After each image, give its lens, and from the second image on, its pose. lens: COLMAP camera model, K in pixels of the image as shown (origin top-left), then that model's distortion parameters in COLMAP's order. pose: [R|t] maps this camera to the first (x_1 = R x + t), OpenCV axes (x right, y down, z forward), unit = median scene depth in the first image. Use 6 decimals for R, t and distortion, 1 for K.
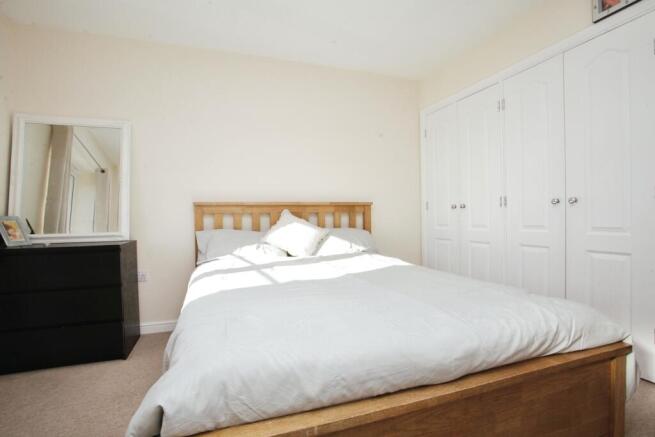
lens RADIAL K [[330.2, 0, 326.2], [0, 330.2, 216.6], [0, 0, 1]] dist [-0.034798, 0.004187]
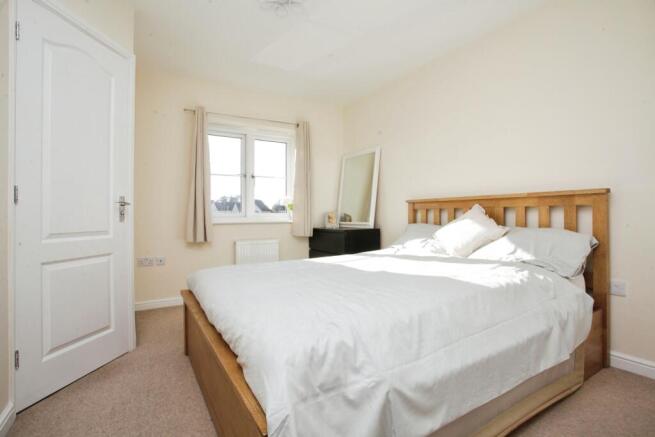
lens RADIAL K [[330.2, 0, 326.6], [0, 330.2, 216.0], [0, 0, 1]] dist [-0.034798, 0.004187]
pose [[0.196649, 0.013233, -0.980385, 0.699357], [-0.005768, 0.999907, 0.012339, 0.001745], [0.980457, 0.003228, 0.196707, 0.453340]]
